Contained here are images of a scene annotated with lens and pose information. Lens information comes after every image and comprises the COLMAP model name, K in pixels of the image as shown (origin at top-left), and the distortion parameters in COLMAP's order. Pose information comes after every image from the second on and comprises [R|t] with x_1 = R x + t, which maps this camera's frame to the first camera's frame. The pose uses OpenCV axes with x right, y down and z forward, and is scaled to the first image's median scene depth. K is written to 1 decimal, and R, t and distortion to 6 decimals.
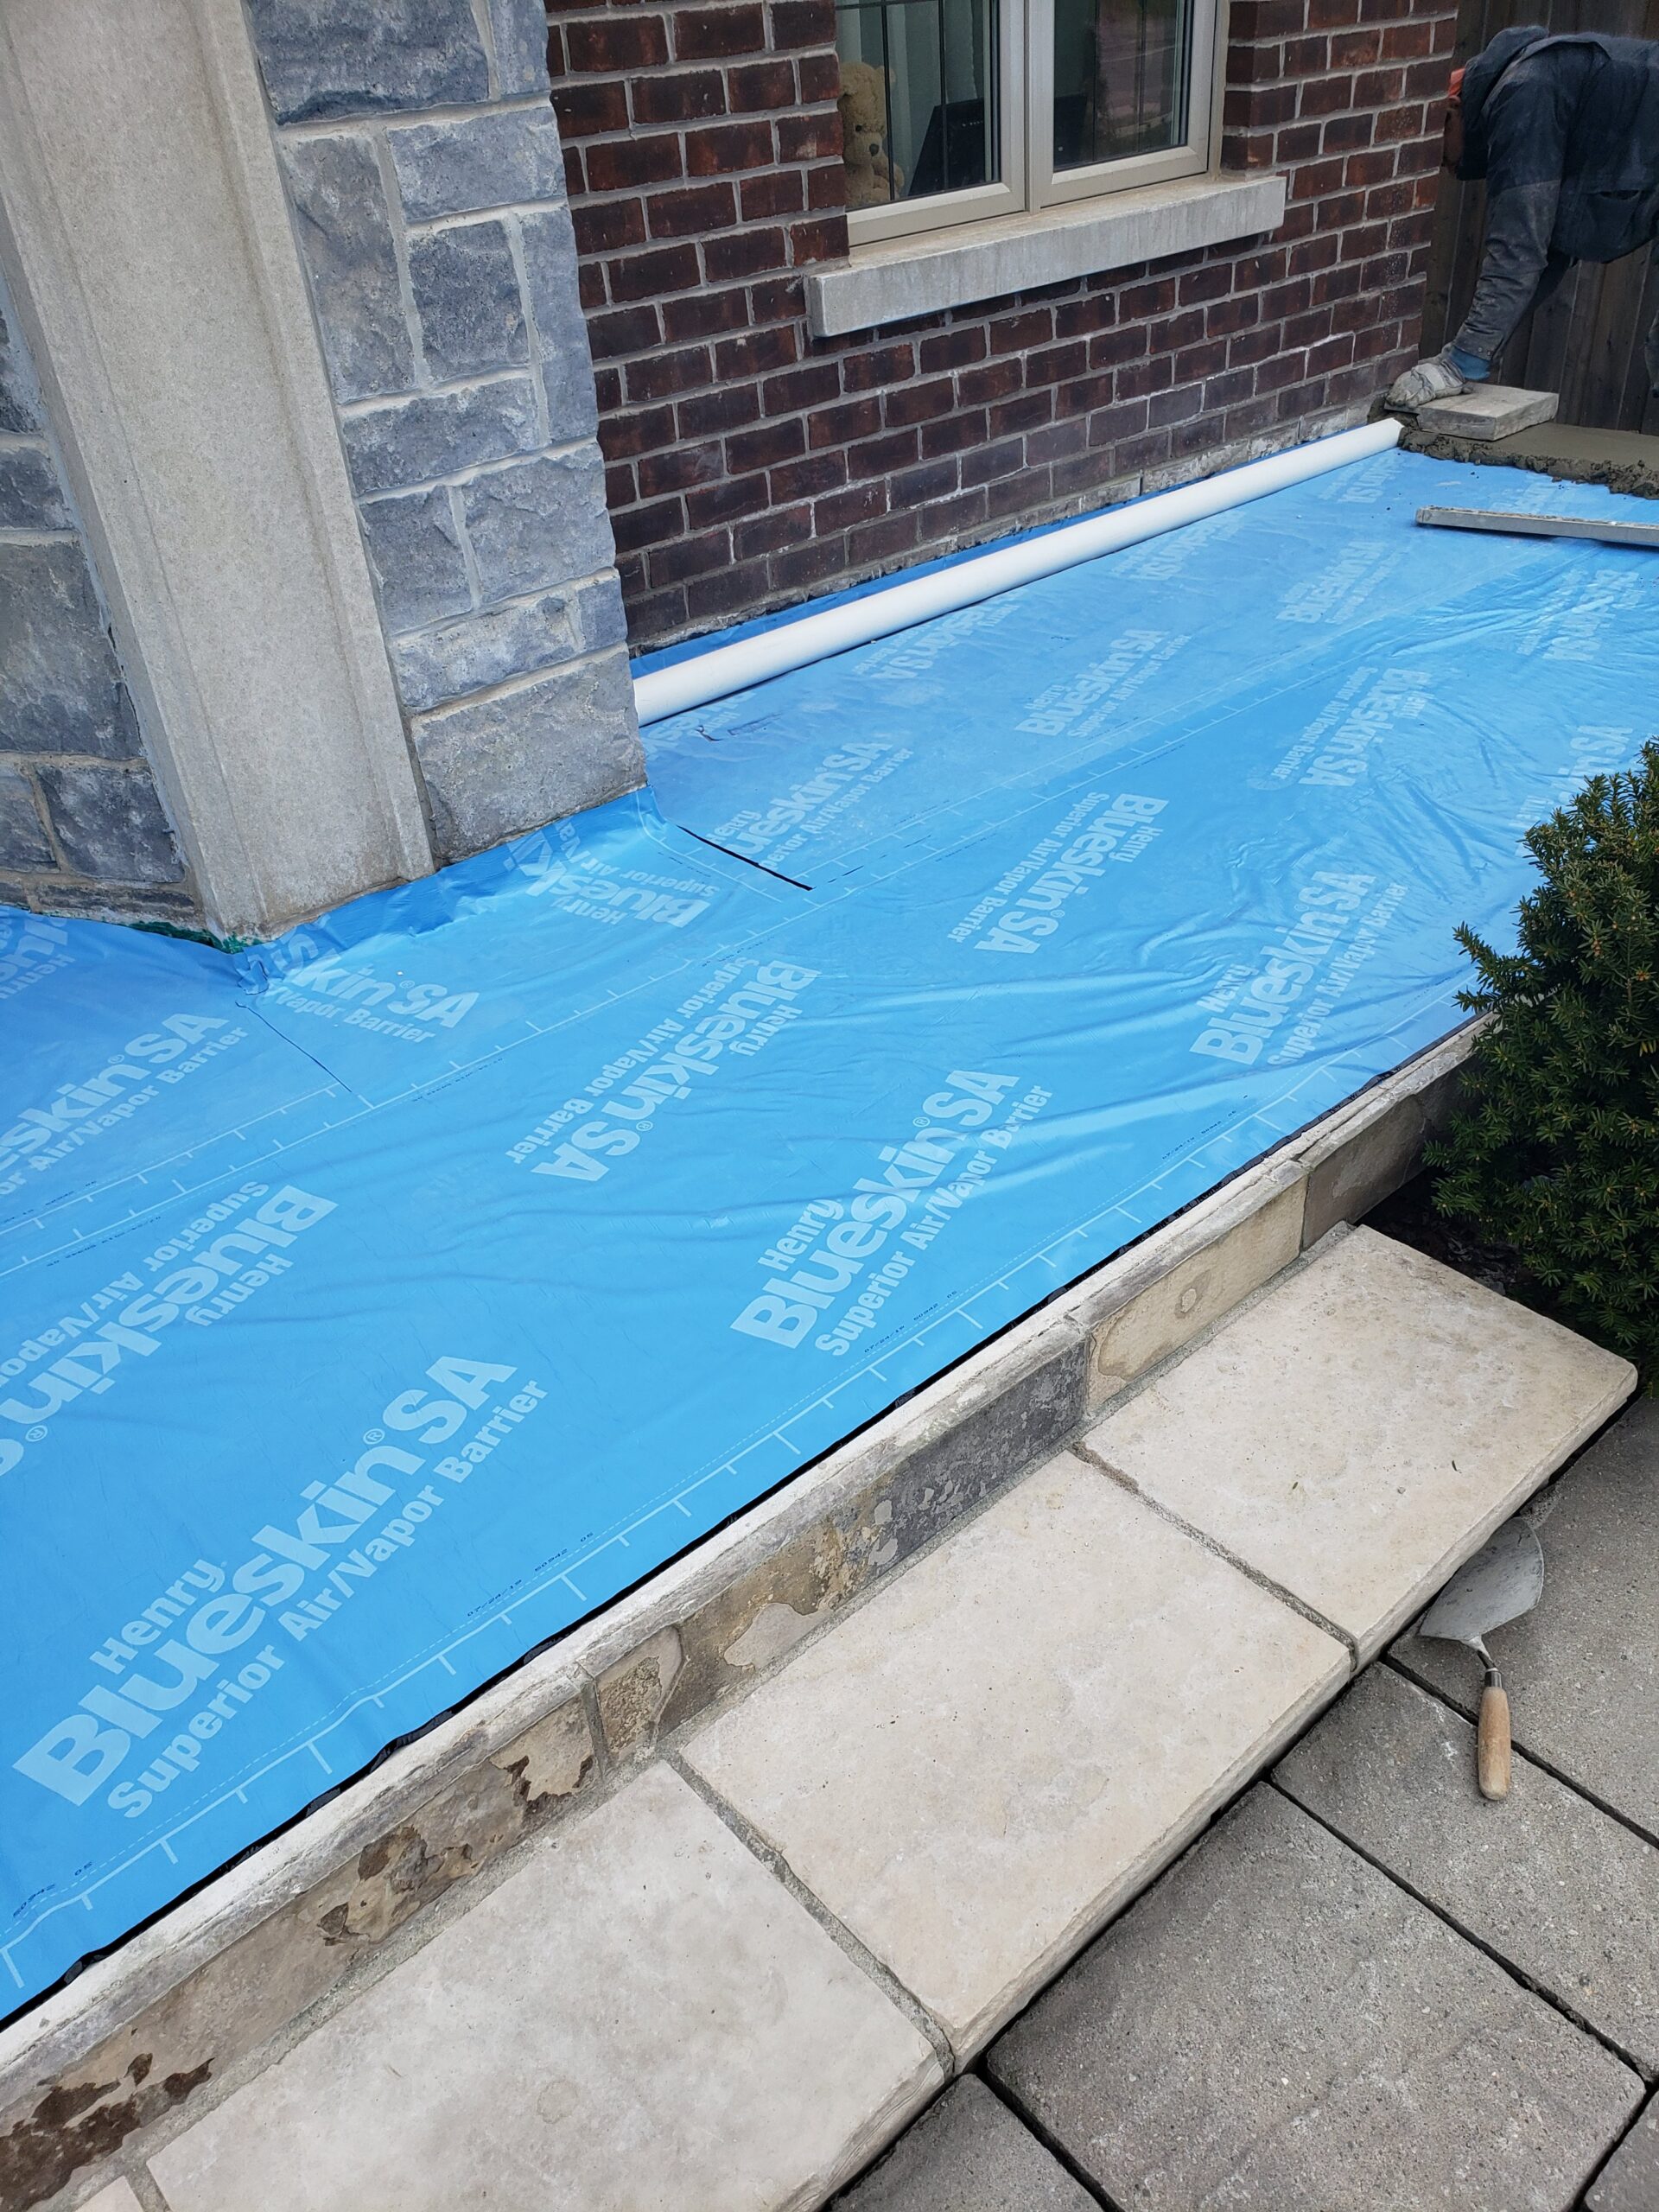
lens RADIAL K [[1733.8, 0, 812.3], [0, 1733.8, 1098.8], [0, 0, 1]] dist [0.009396, 0.017475]
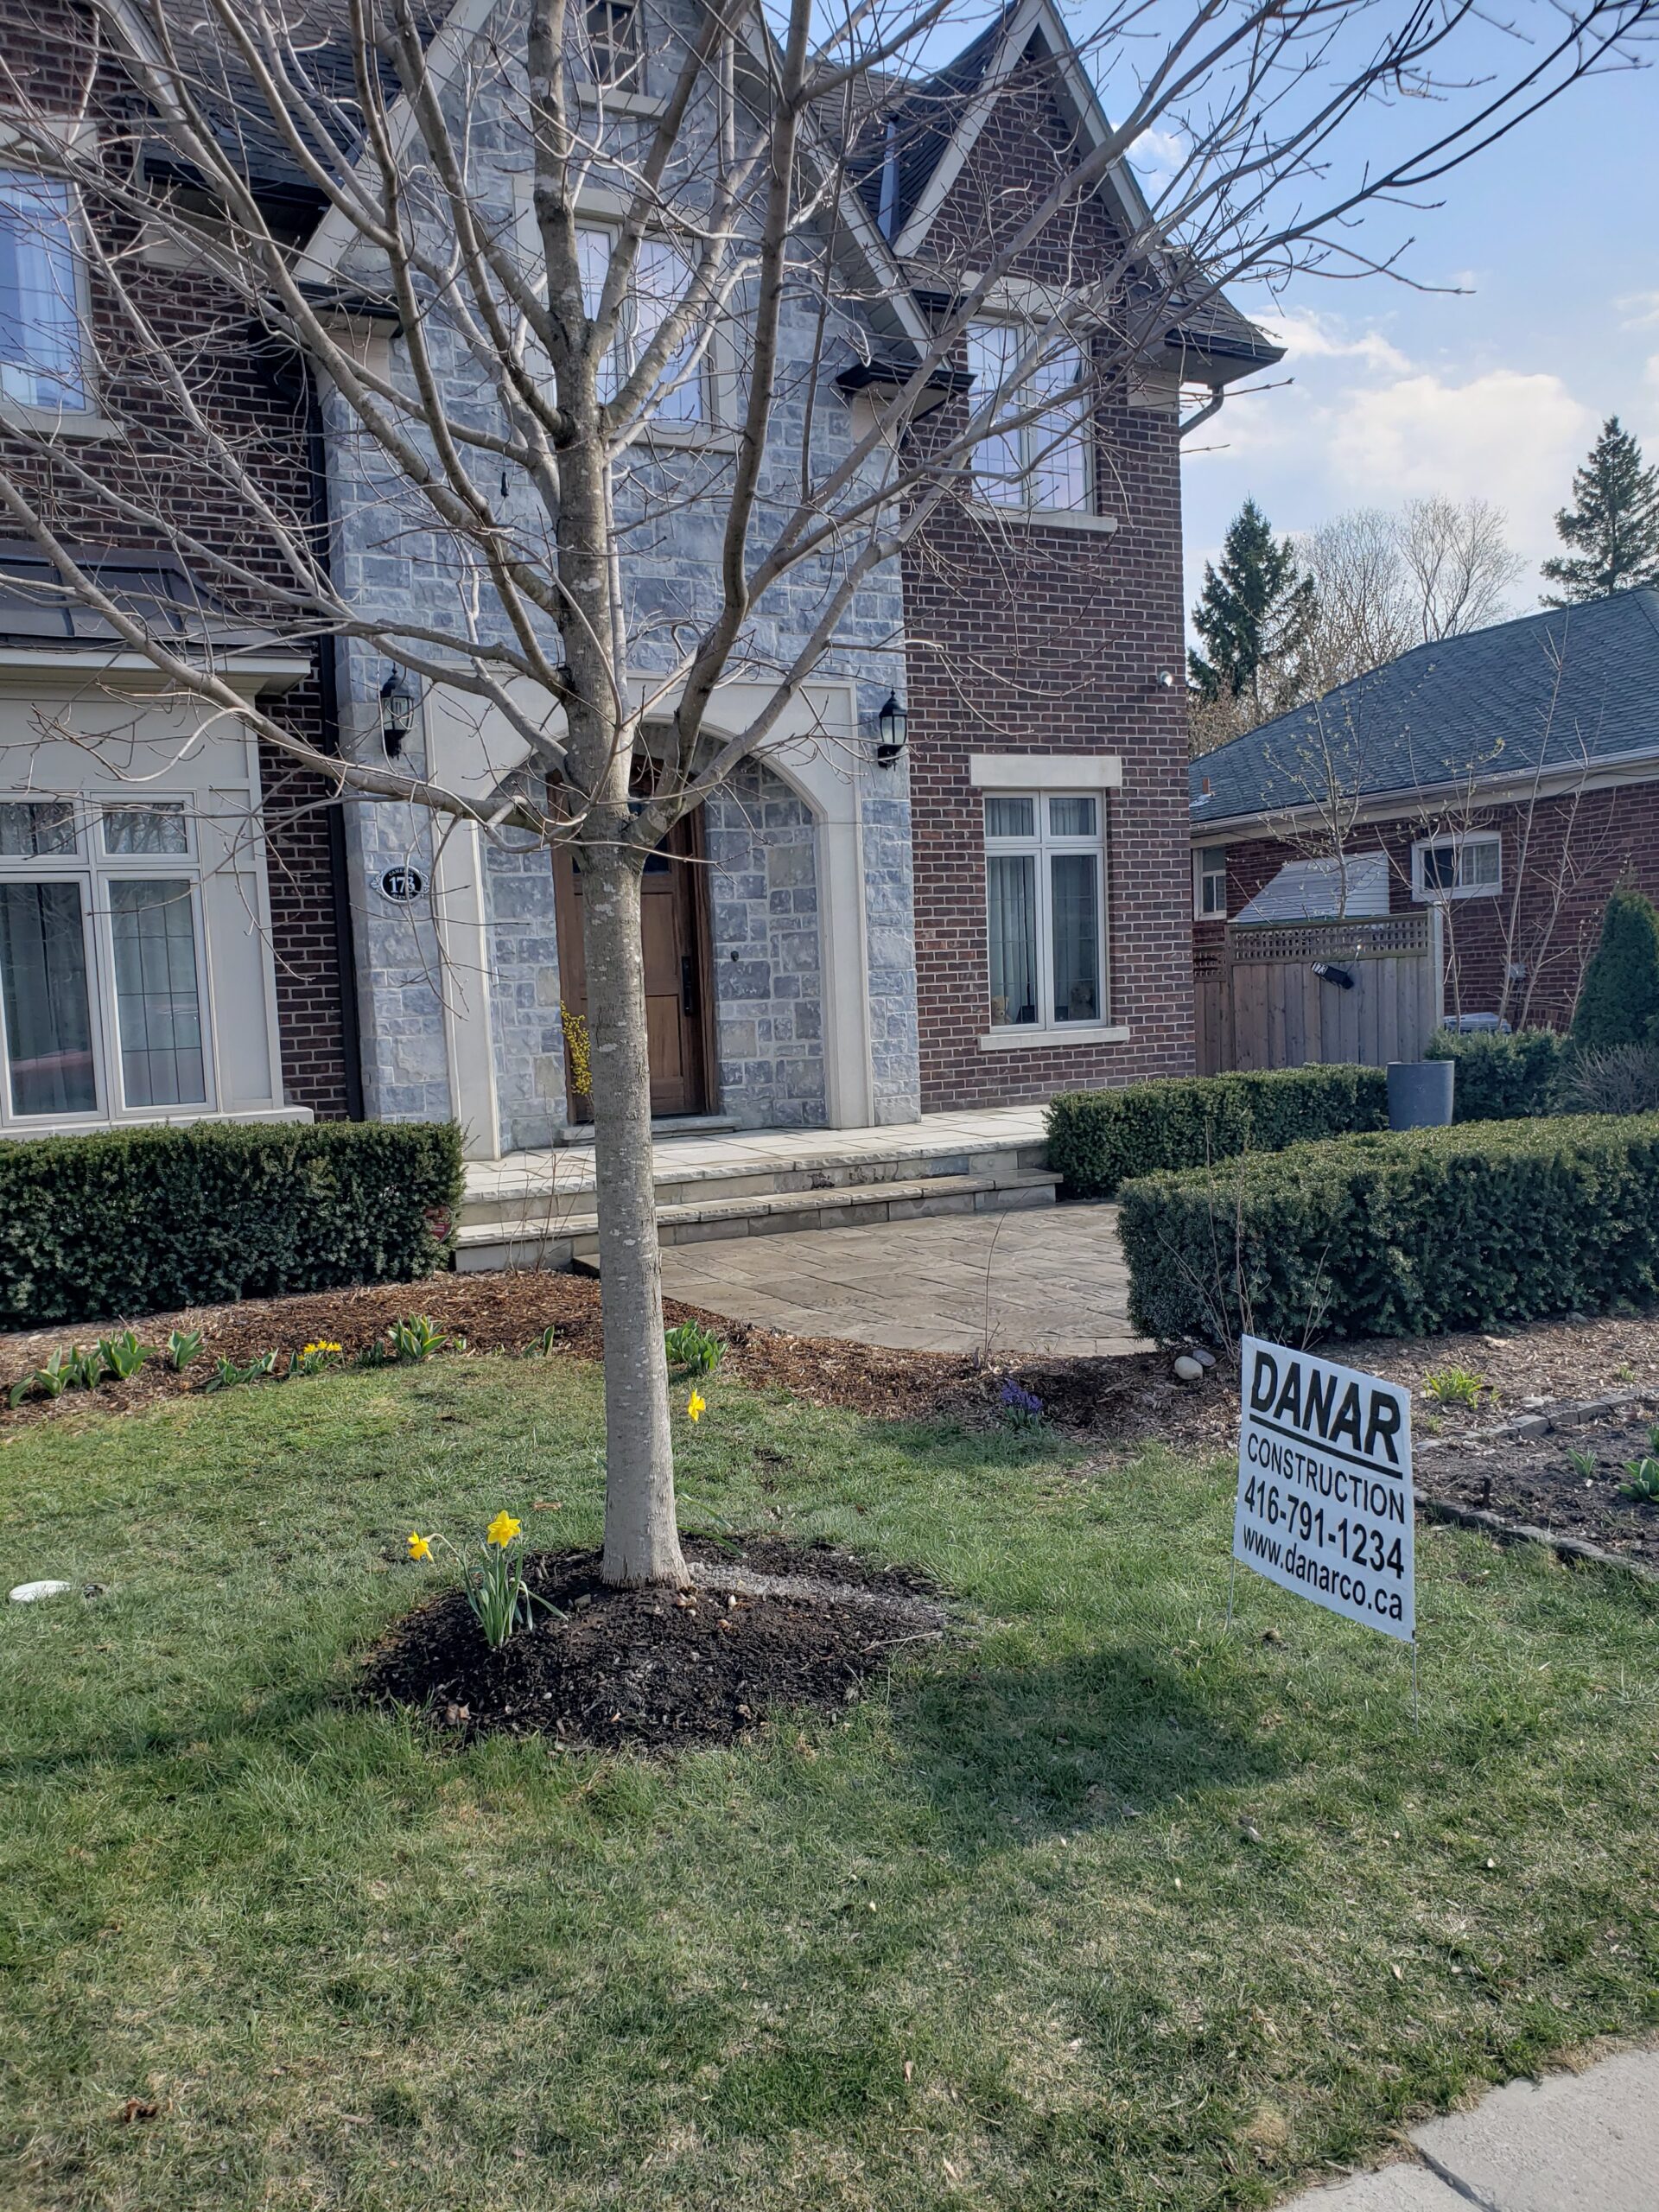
lens RADIAL K [[1733.8, 0, 819.2], [0, 1733.8, 1175.4], [0, 0, 1]] dist [0.009396, 0.017475]
pose [[0.968592, 0.057419, -0.241934, 0.617178], [-0.157288, 0.895062, -0.417282, 1.538319], [0.192586, 0.442230, 0.875982, -2.442197]]
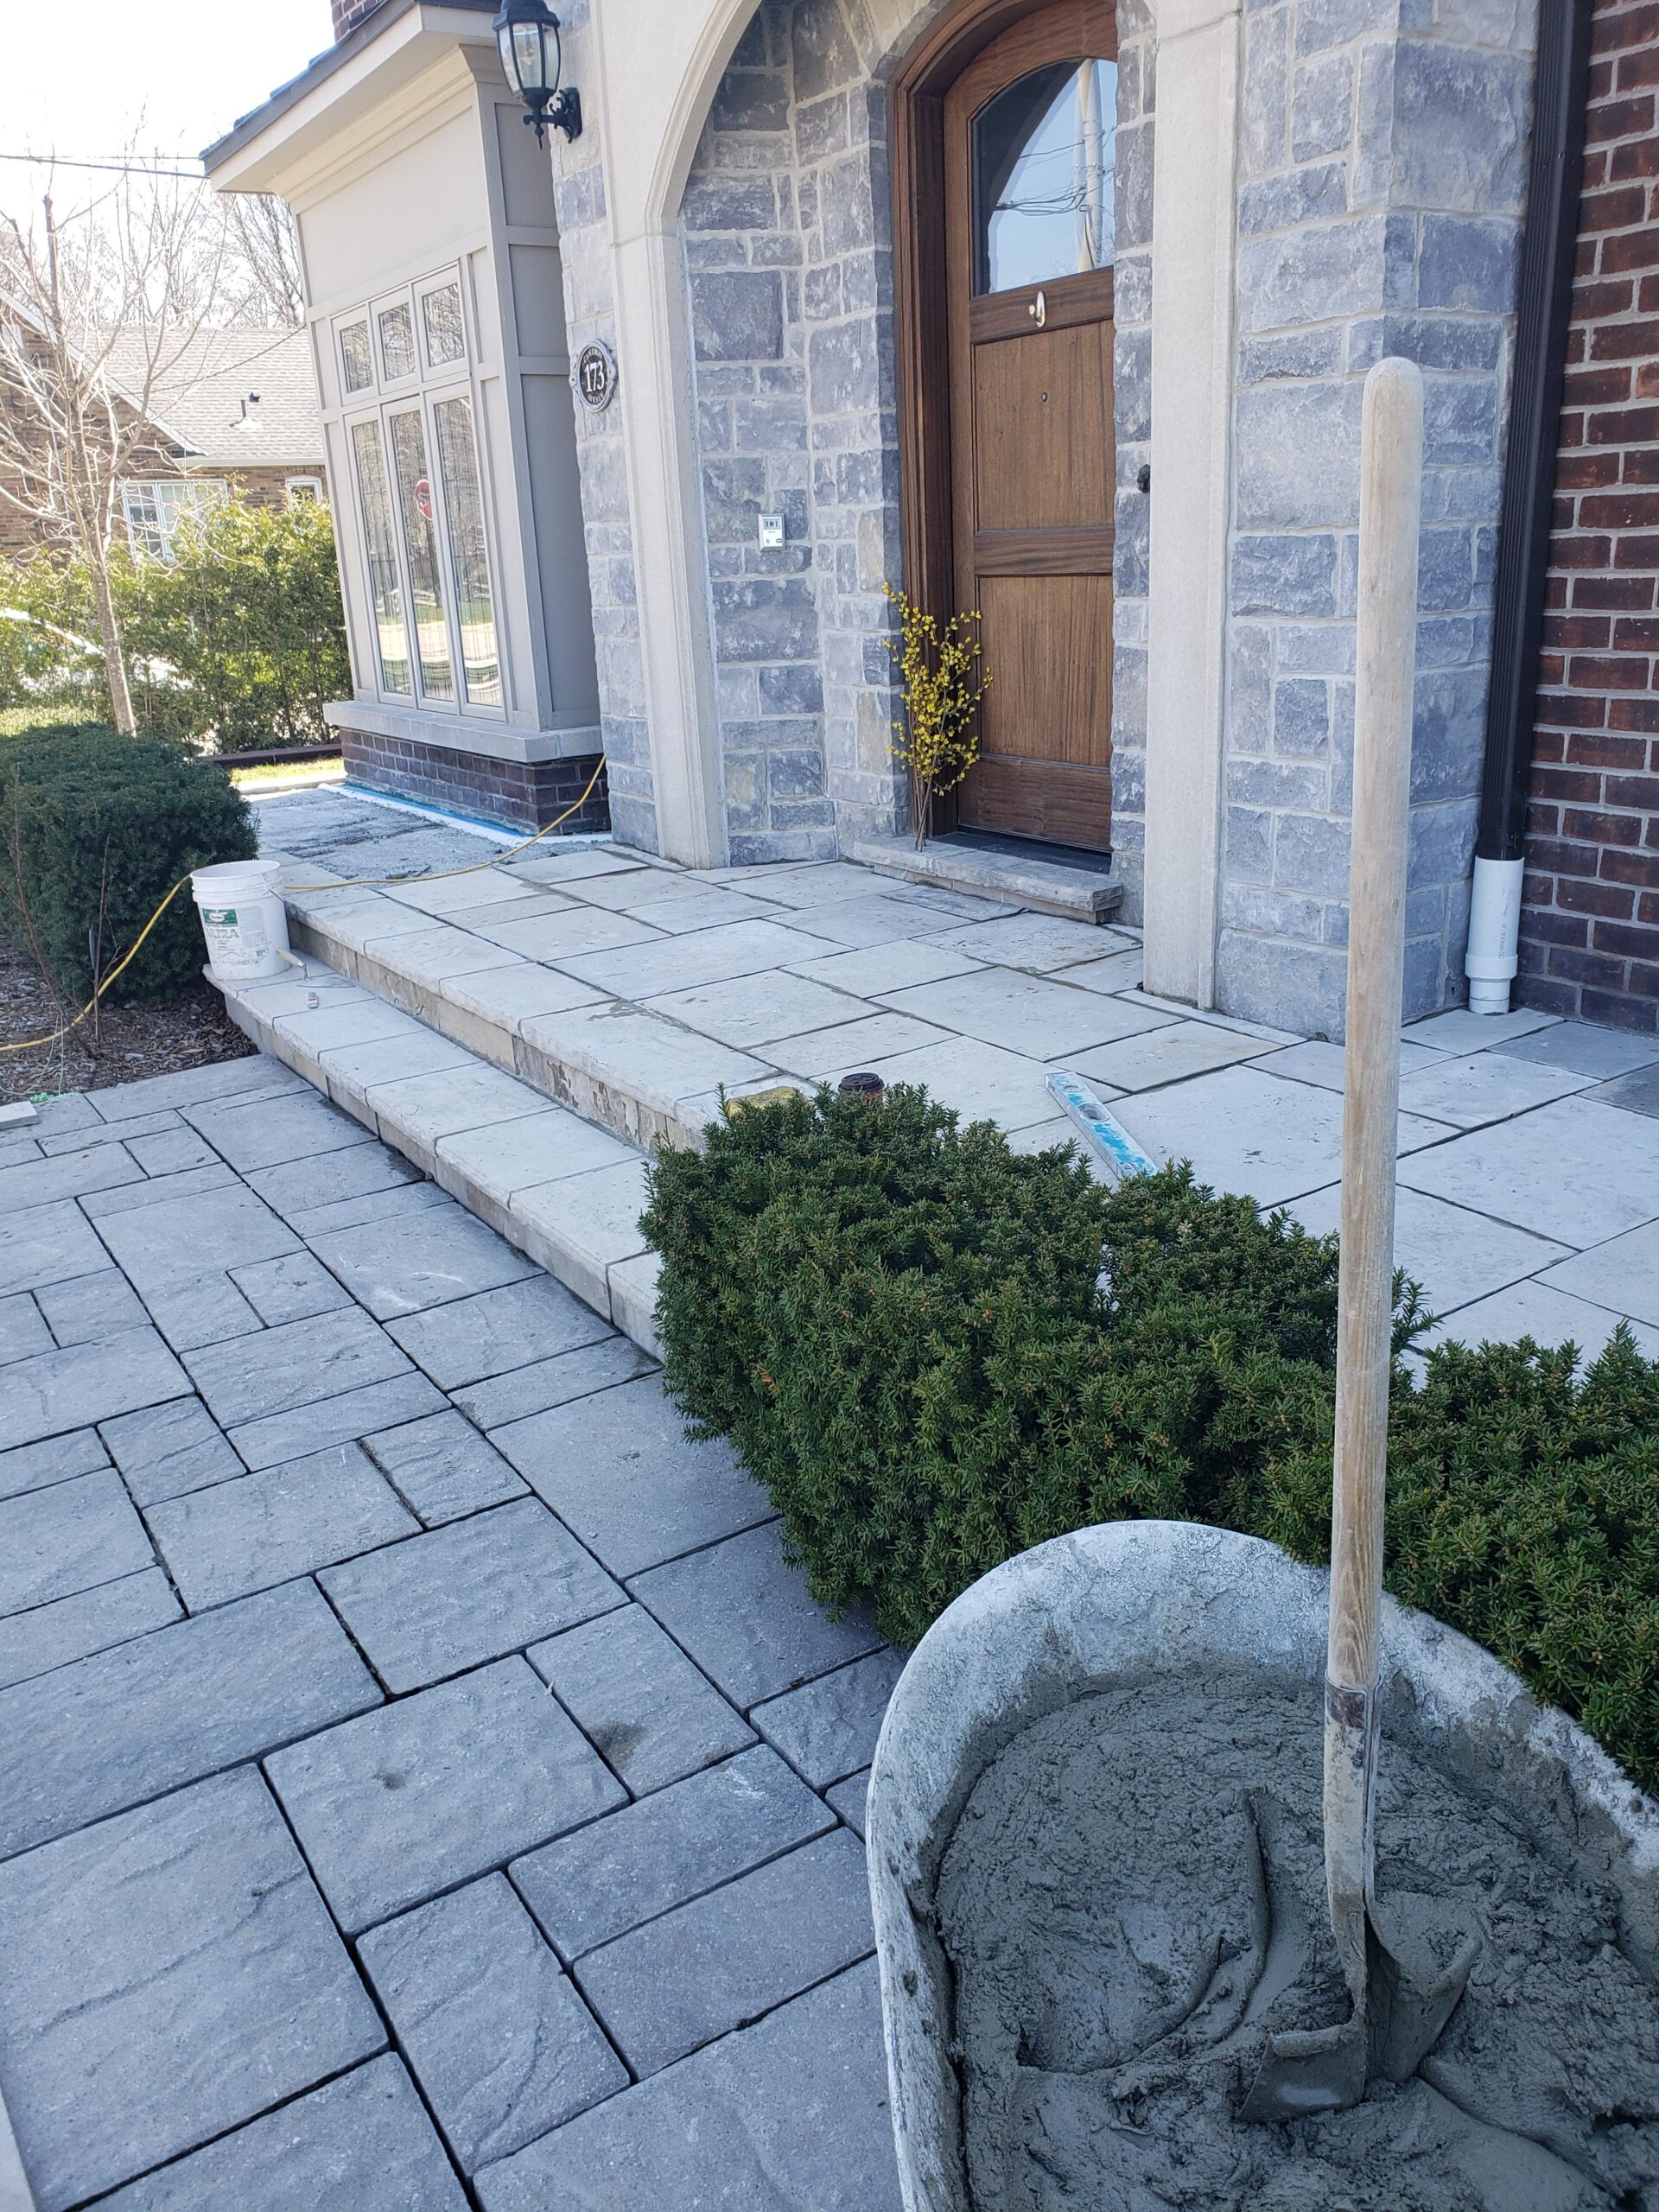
lens RADIAL K [[1733.8, 0, 842.0], [0, 1733.8, 1085.4], [0, 0, 1]] dist [0.009396, 0.017475]
pose [[-0.147453, 0.369636, -0.917402, 1.059808], [-0.495289, 0.775270, 0.391976, -0.423375], [0.856123, 0.512177, 0.068761, 0.461540]]
